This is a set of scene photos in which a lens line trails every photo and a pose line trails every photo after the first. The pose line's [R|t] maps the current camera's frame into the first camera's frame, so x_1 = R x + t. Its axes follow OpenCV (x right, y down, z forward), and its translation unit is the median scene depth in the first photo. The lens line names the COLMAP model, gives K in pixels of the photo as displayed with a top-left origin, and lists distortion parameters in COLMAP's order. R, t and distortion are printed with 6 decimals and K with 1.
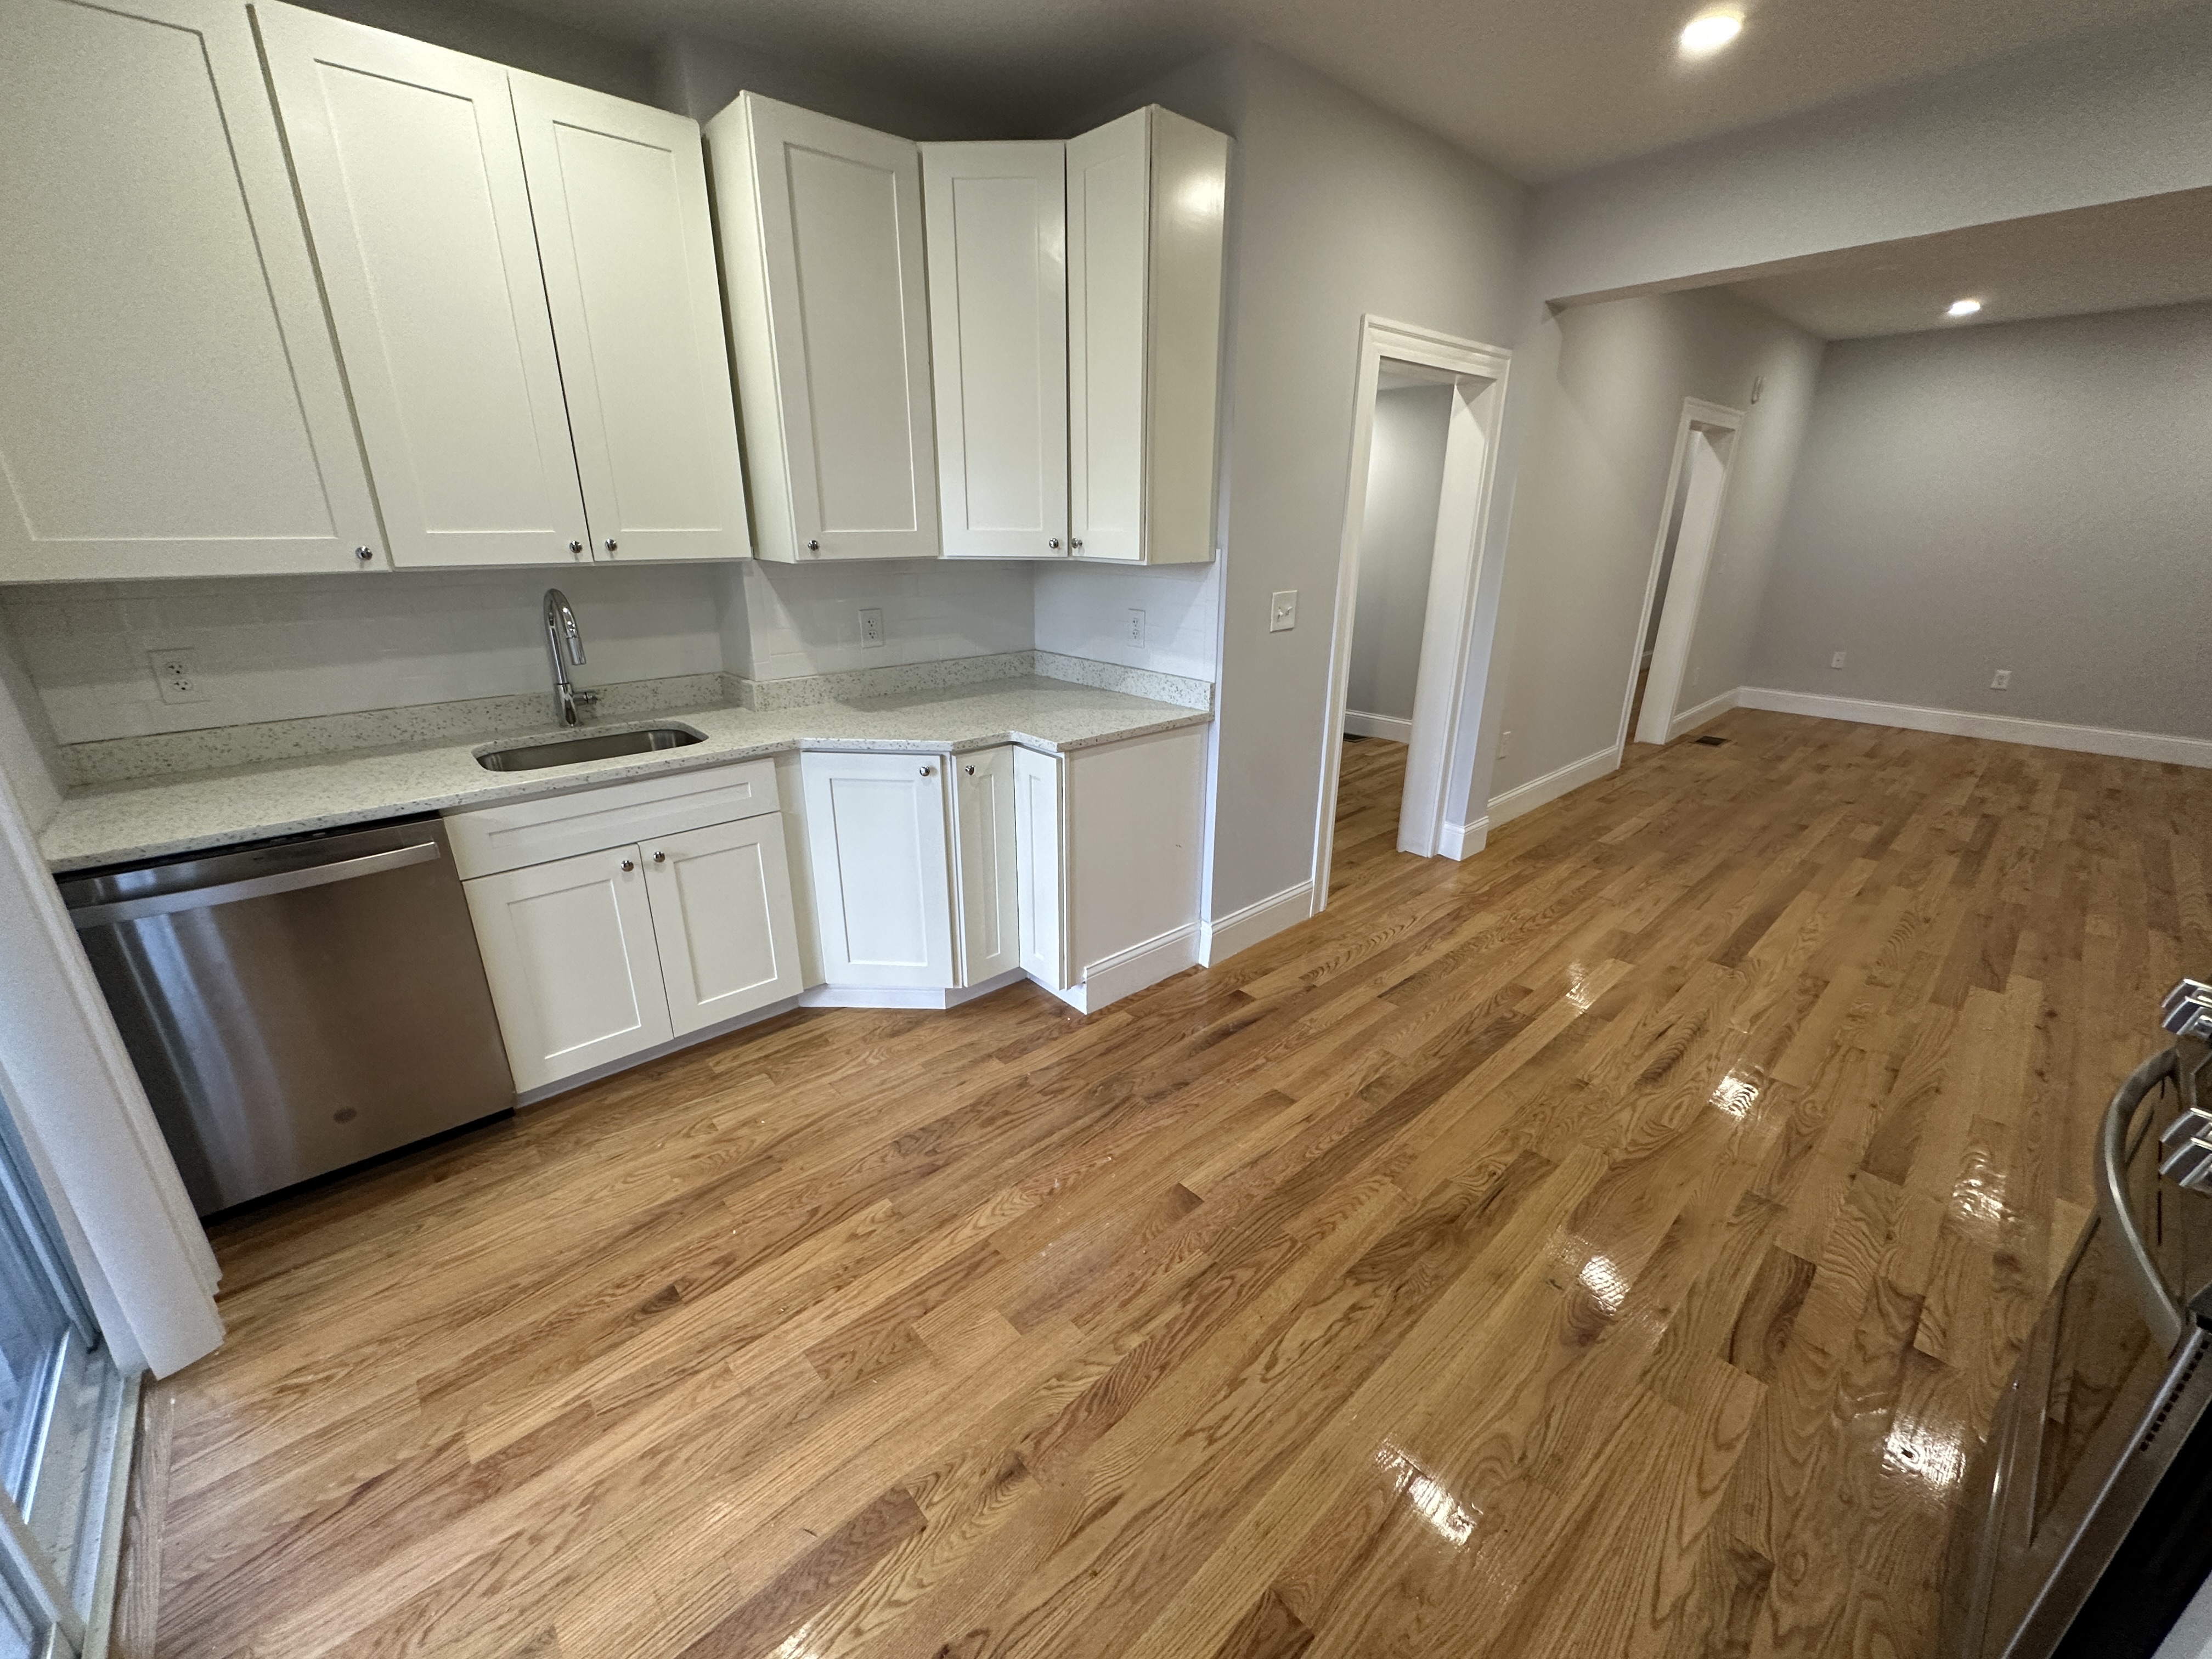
lens RADIAL K [[878.7, 0, 1108.7], [0, 878.7, 828.2], [0, 0, 1]] dist [-0.002025, 0.000034]
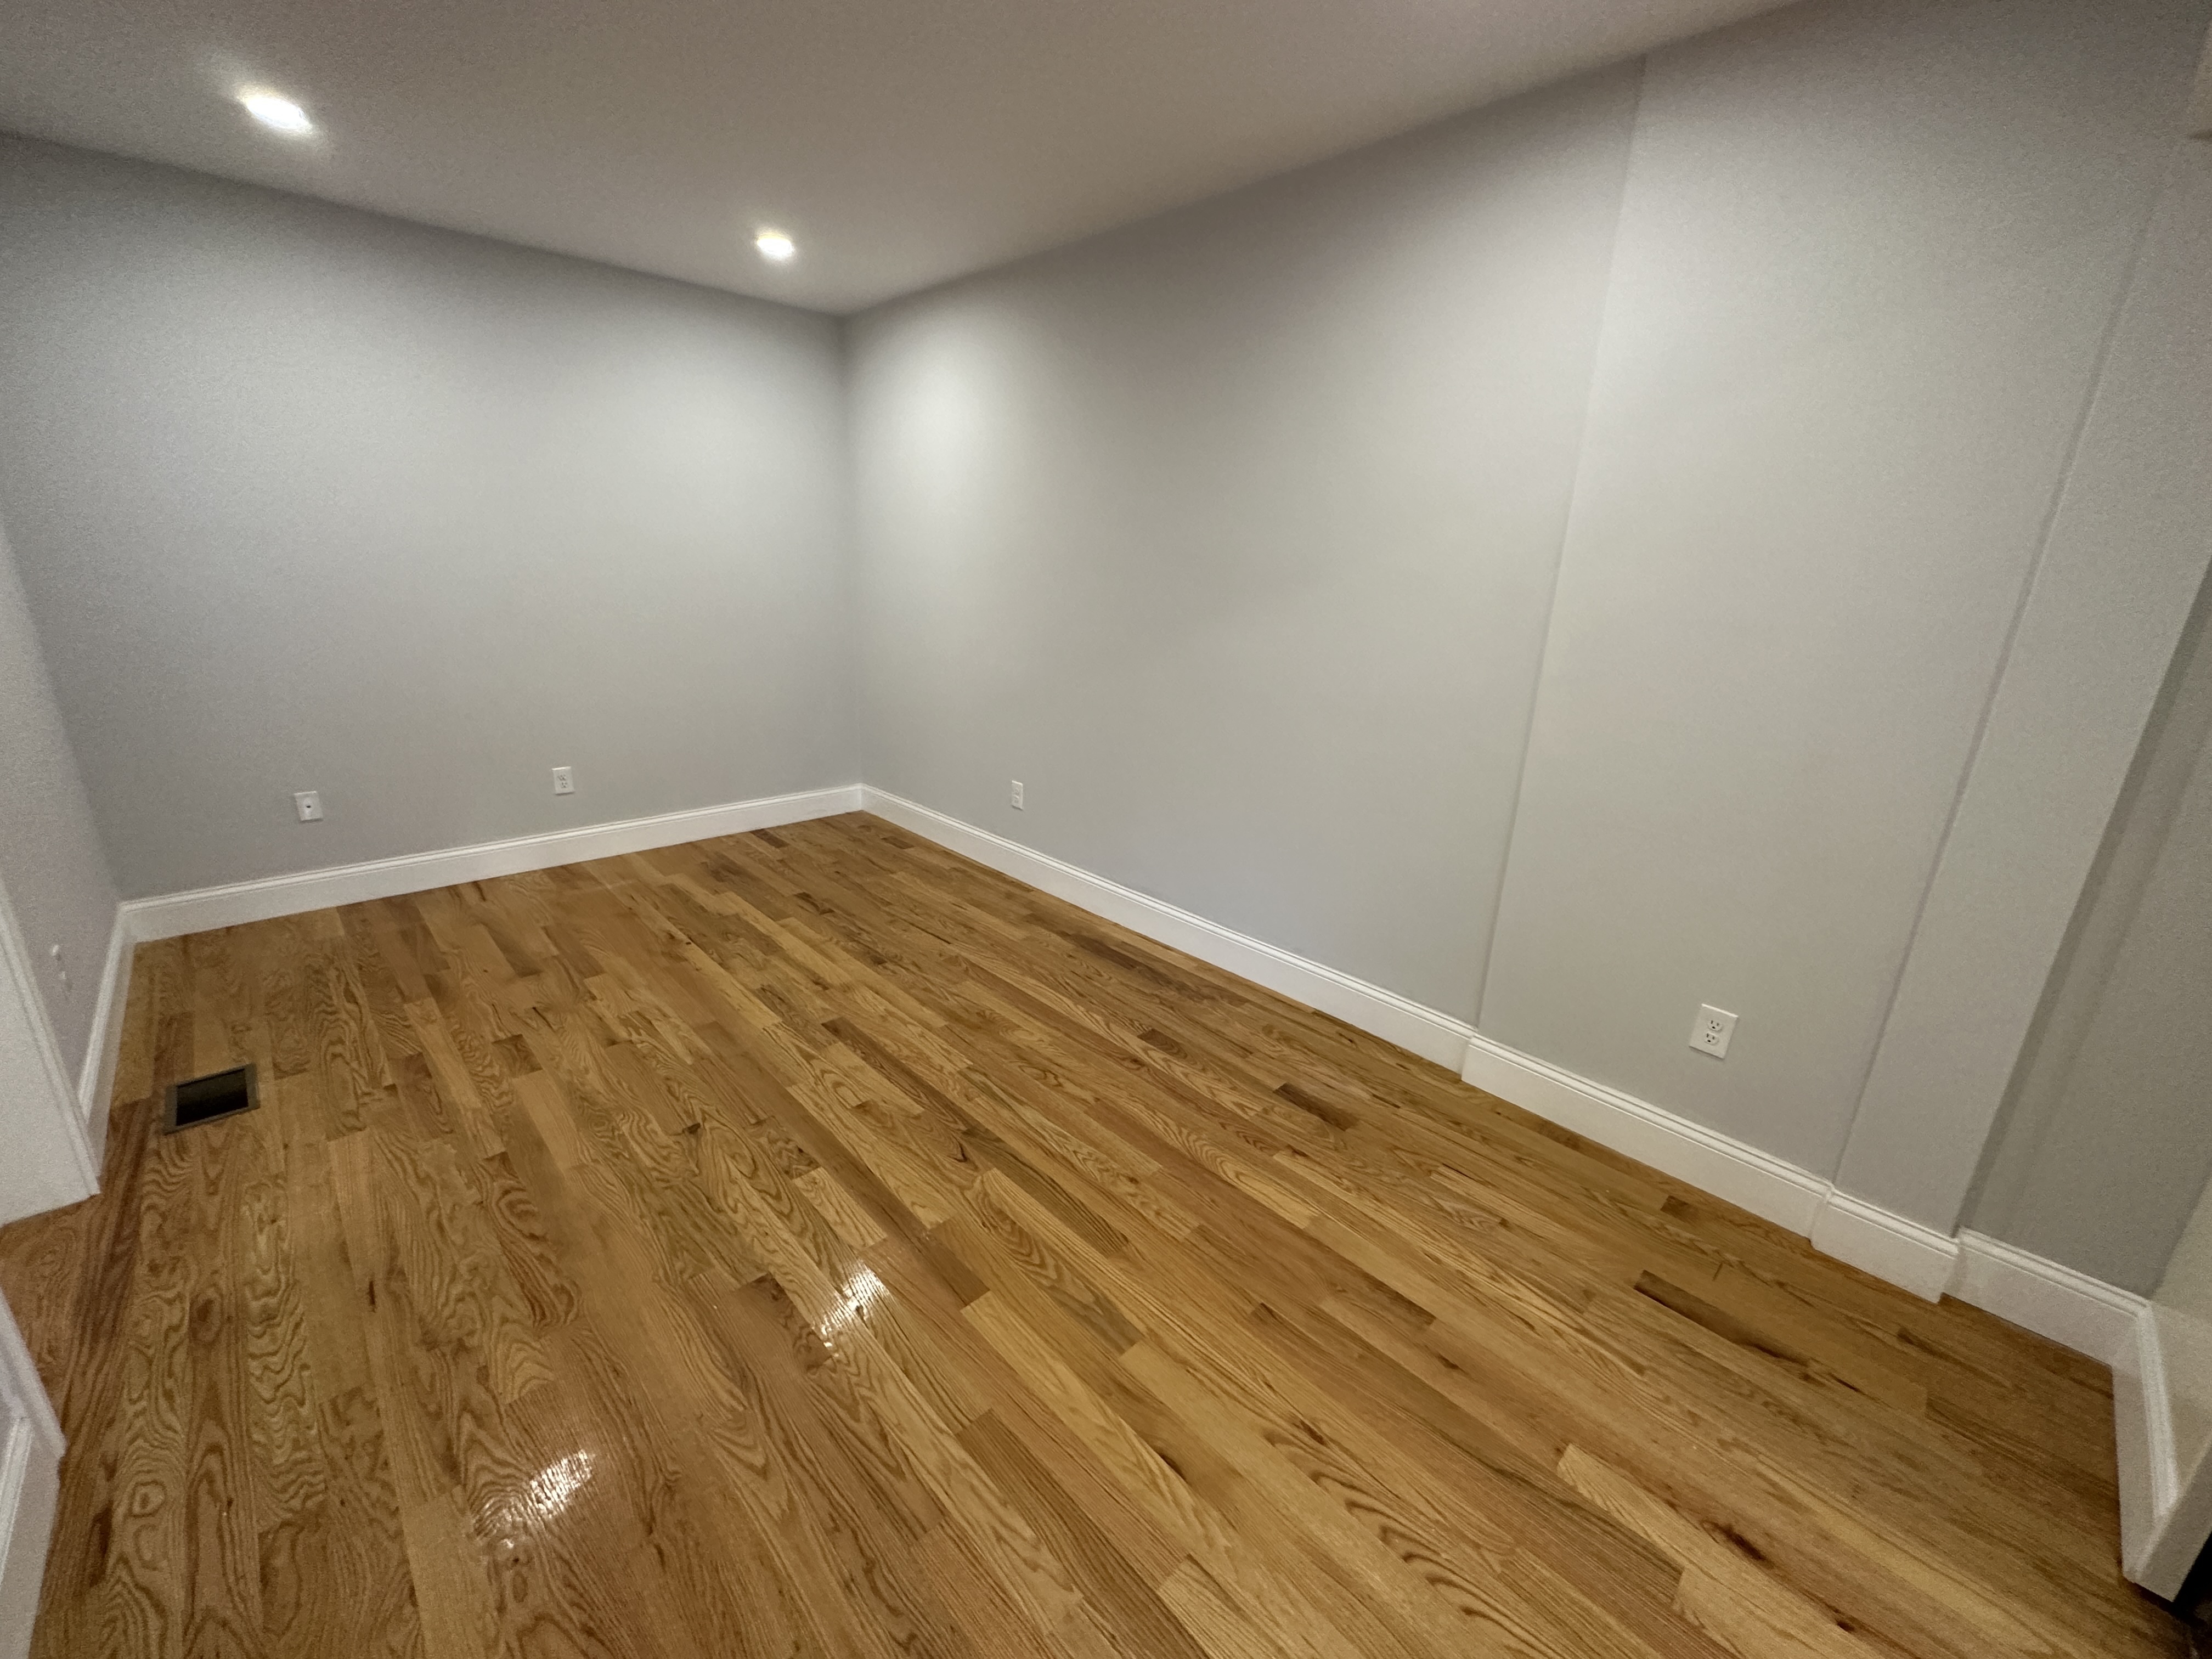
lens RADIAL K [[880.3, 0, 1109.1], [0, 880.3, 828.3], [0, 0, 1]] dist [-0.001430, 0.000209]
pose [[-0.030879, -0.295746, 0.954767, 0.696517], [0.302908, 0.907534, 0.290911, -0.430133], [-0.952519, 0.298190, 0.061560, 1.170396]]
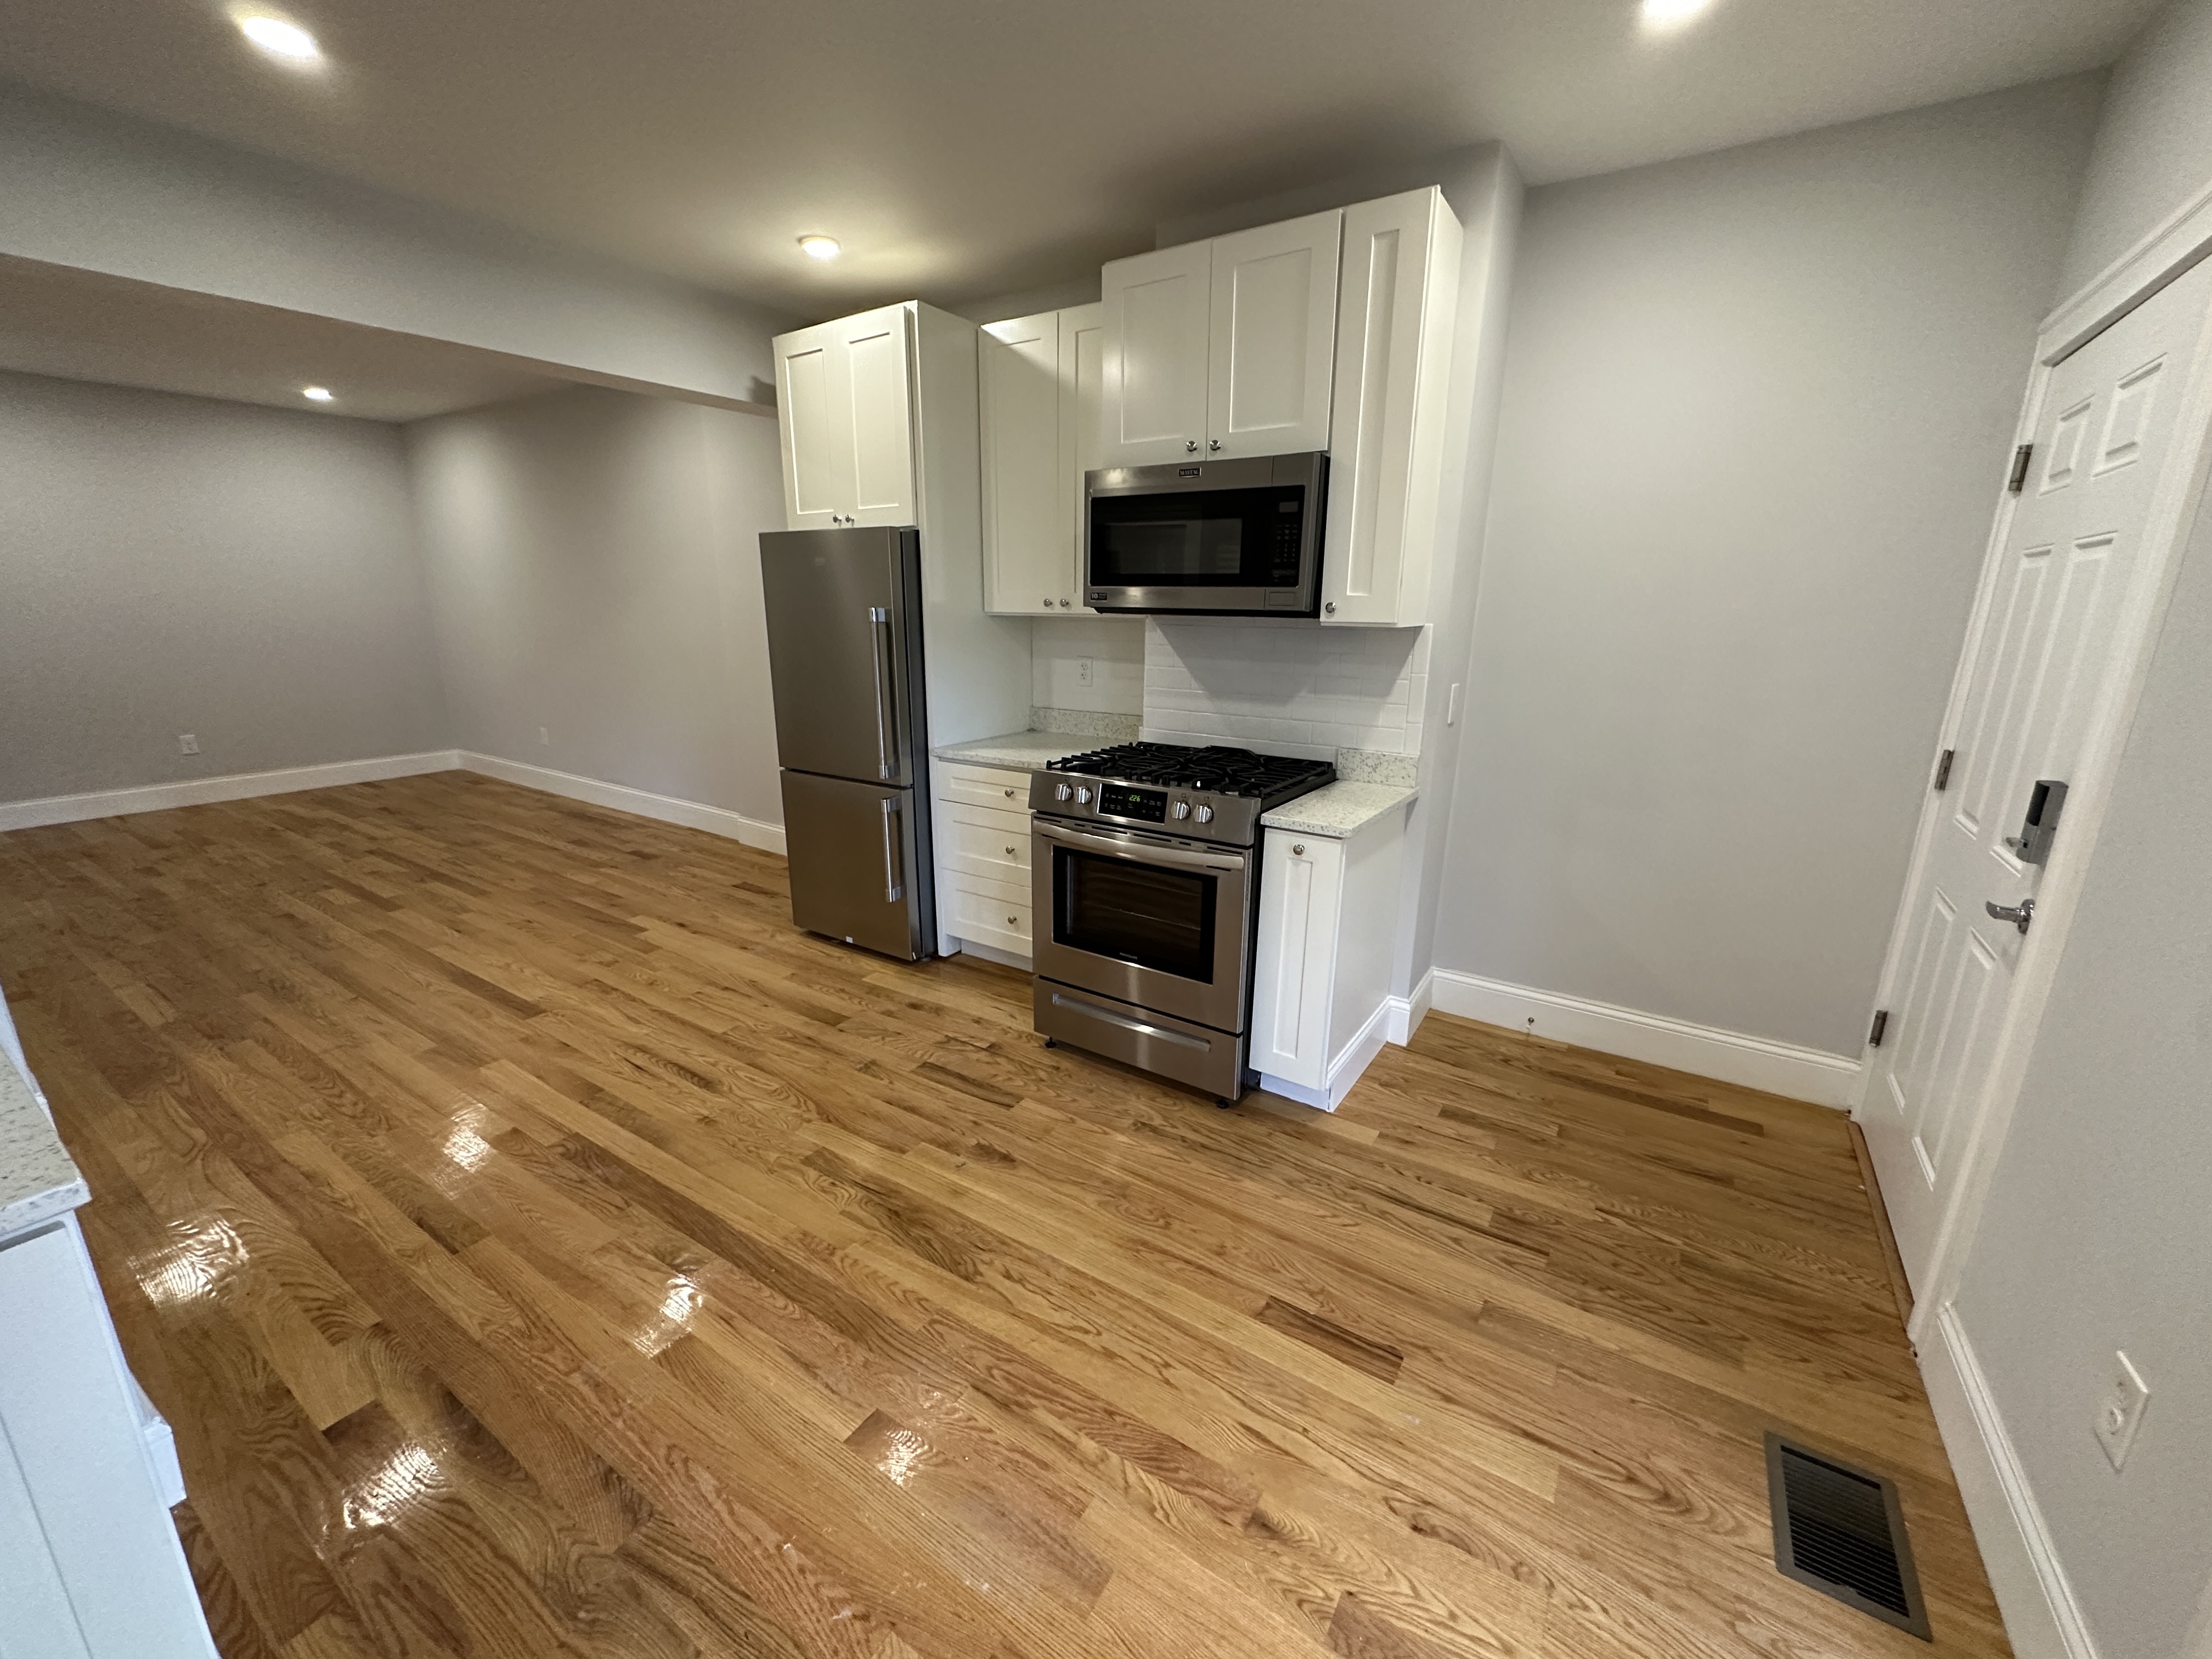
lens RADIAL K [[878.7, 0, 1108.7], [0, 878.7, 828.2], [0, 0, 1]] dist [-0.002025, 0.000034]
pose [[-0.258679, -0.252449, 0.932392, -0.397029], [0.313422, 0.891088, 0.328221, -0.177377], [-0.913702, 0.377136, -0.151383, 0.505140]]
